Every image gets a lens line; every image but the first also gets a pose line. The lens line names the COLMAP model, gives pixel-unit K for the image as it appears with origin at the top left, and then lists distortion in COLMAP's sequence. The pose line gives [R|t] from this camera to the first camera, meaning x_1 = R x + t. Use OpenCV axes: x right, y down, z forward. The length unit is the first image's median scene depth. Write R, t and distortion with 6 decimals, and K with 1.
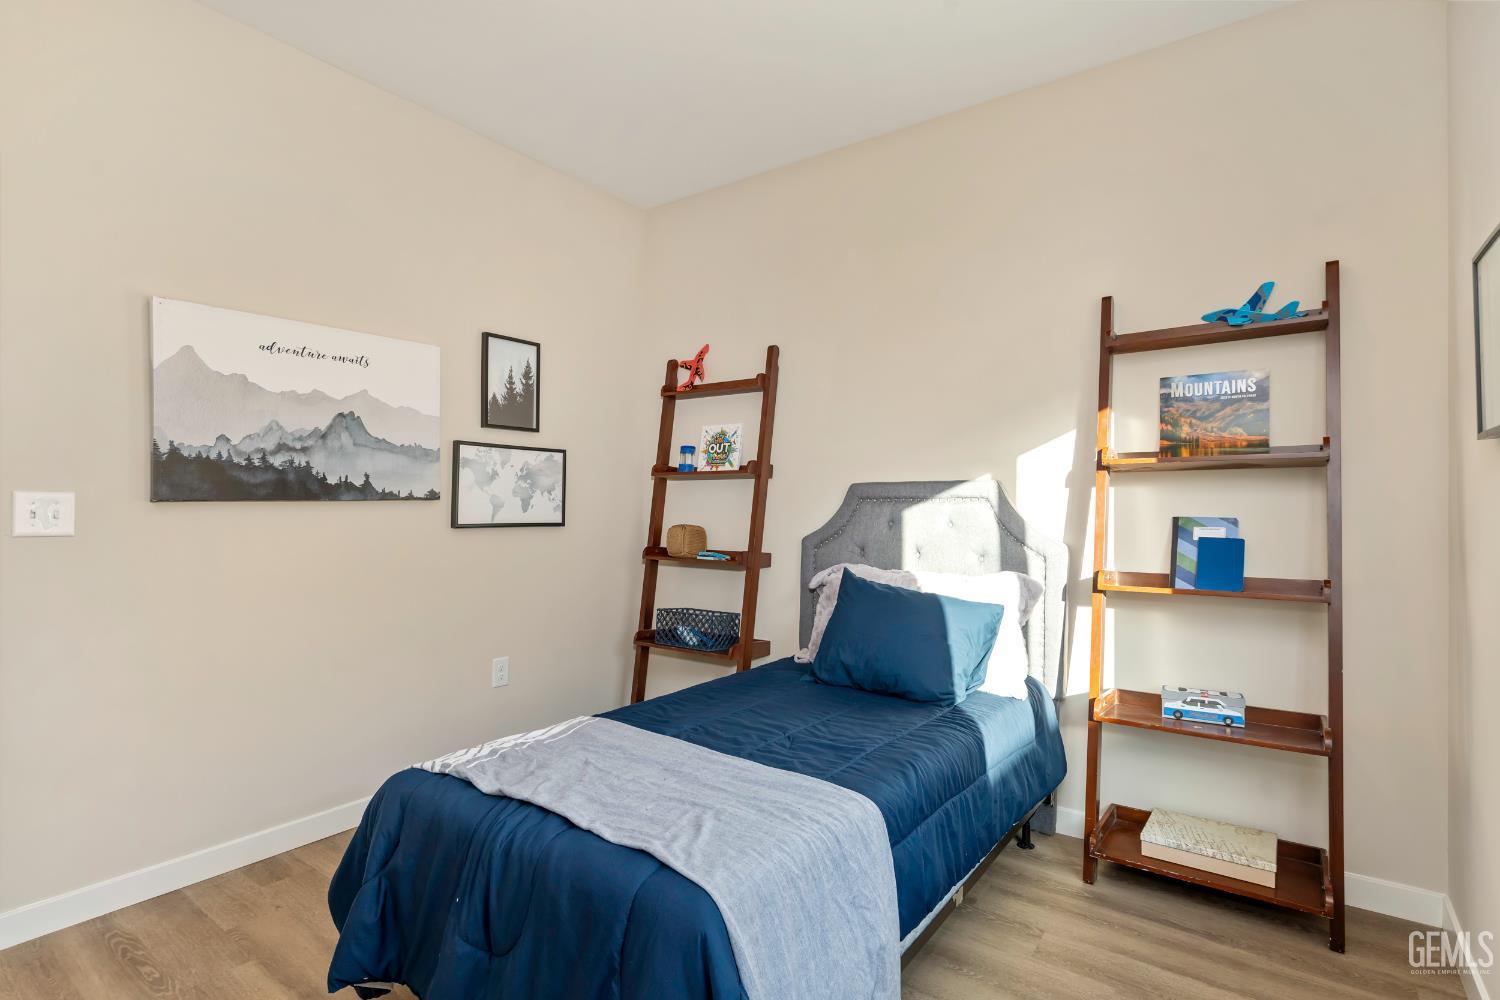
lens RADIAL K [[727.9, 0, 756.3], [0, 727.9, 497.8], [0, 0, 1]] dist [0.002137, -0.000774]
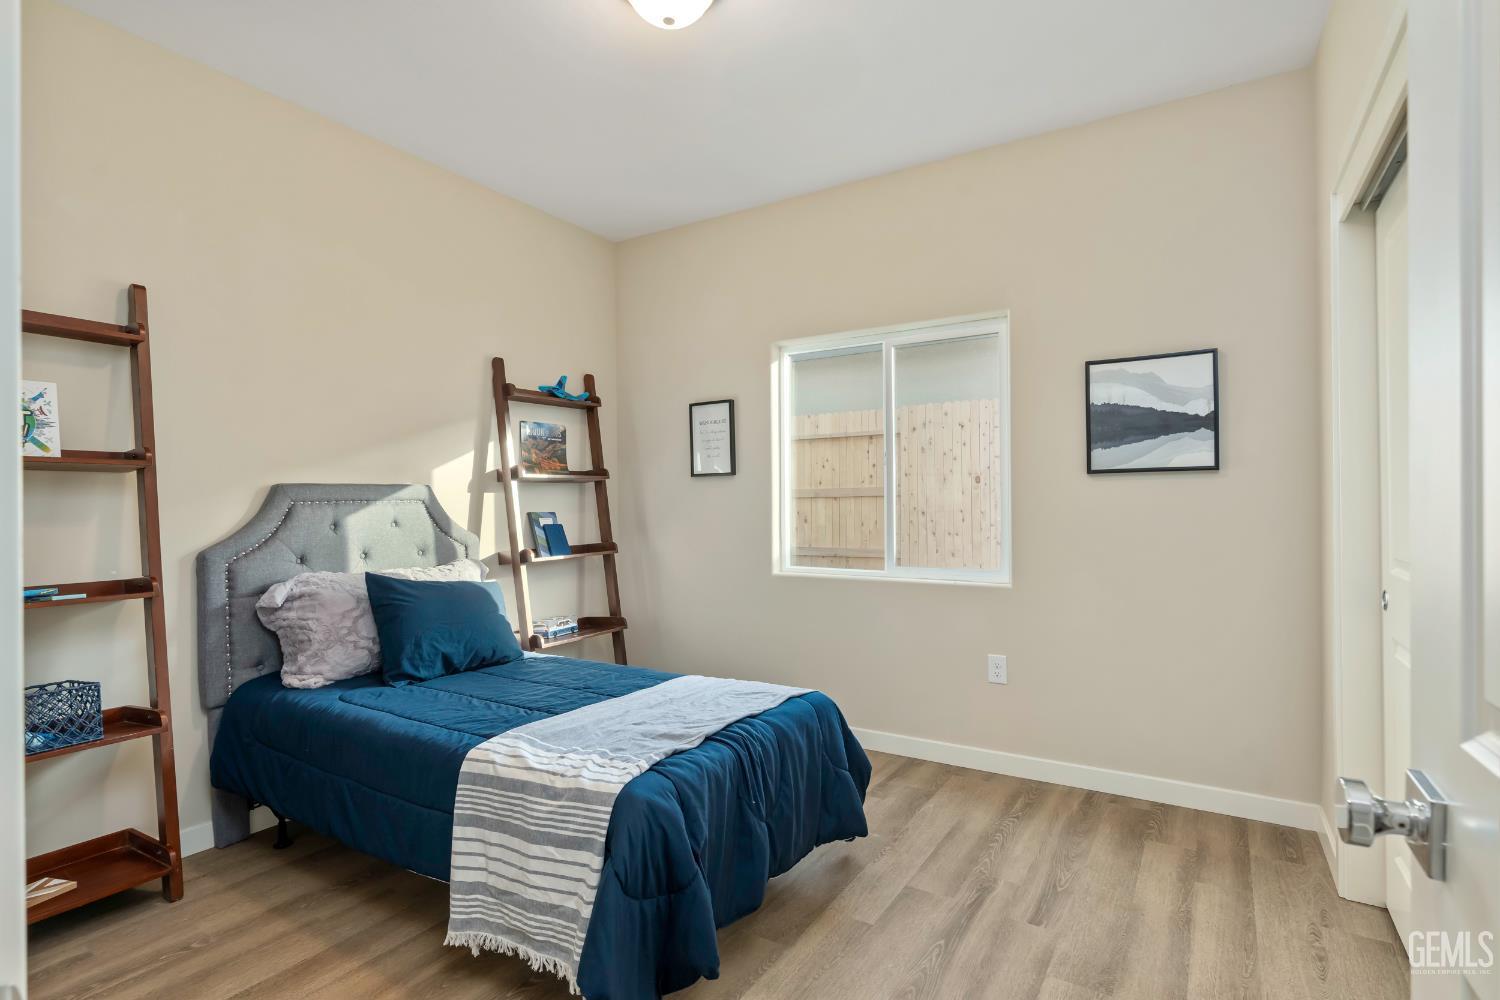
lens RADIAL K [[727.9, 0, 755.1], [0, 727.9, 504.6], [0, 0, 1]] dist [0.002137, -0.000774]
pose [[-0.069141, -0.005569, 0.997591, -0.962630], [0.003469, 0.999977, 0.005823, 0.002504], [-0.997601, 0.003863, -0.069120, 0.605849]]
